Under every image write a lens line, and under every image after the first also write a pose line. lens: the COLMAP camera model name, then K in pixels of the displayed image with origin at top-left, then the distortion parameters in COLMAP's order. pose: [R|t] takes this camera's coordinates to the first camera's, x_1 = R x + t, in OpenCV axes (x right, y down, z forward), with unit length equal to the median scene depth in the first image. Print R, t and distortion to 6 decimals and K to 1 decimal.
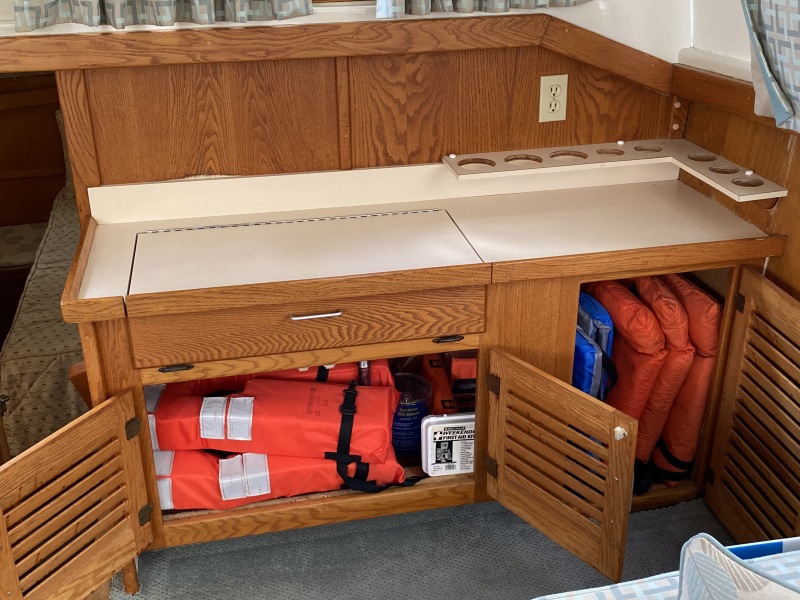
lens RADIAL K [[896.1, 0, 400.0], [0, 896.1, 300.0], [0, 0, 1]] dist [0.180753, -0.534203]
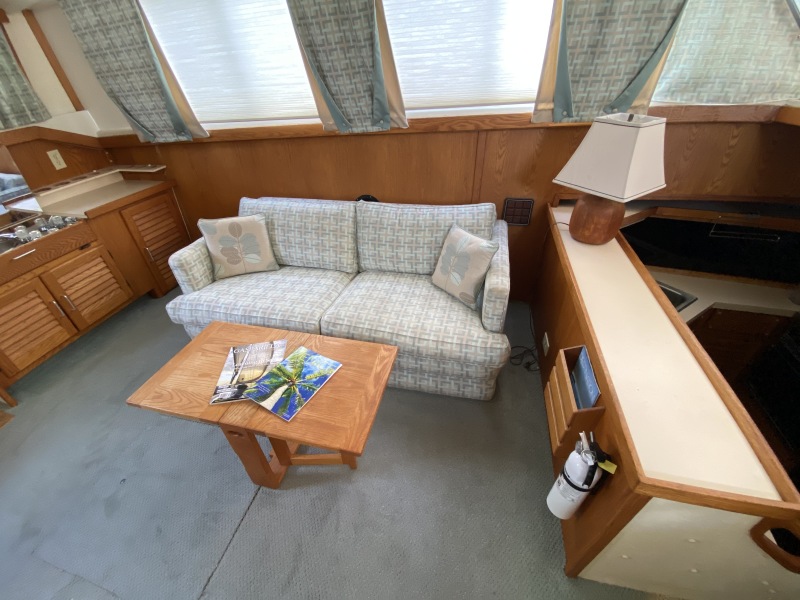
lens RADIAL K [[328.4, 0, 400.6], [0, 328.4, 303.2], [0, 0, 1]] dist [0.002377, -0.011802]
pose [[0.435303, -0.529243, 0.728295, -0.318136], [0.405149, 0.837576, 0.366498, 0.199245], [-0.803969, 0.135530, 0.579022, -0.301446]]
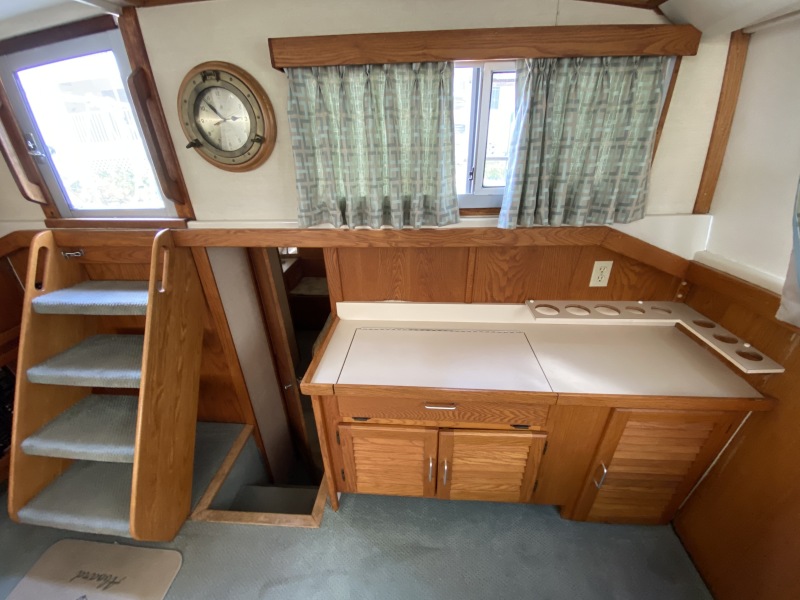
lens RADIAL K [[325.0, 0, 395.4], [0, 325.0, 302.0], [0, 0, 1]] dist [0.012382, -0.018191]
pose [[0.960137, 0.110870, -0.256602, -0.035372], [-0.101933, 0.993637, 0.047914, -0.173522], [0.260282, -0.019848, 0.965329, 0.349497]]
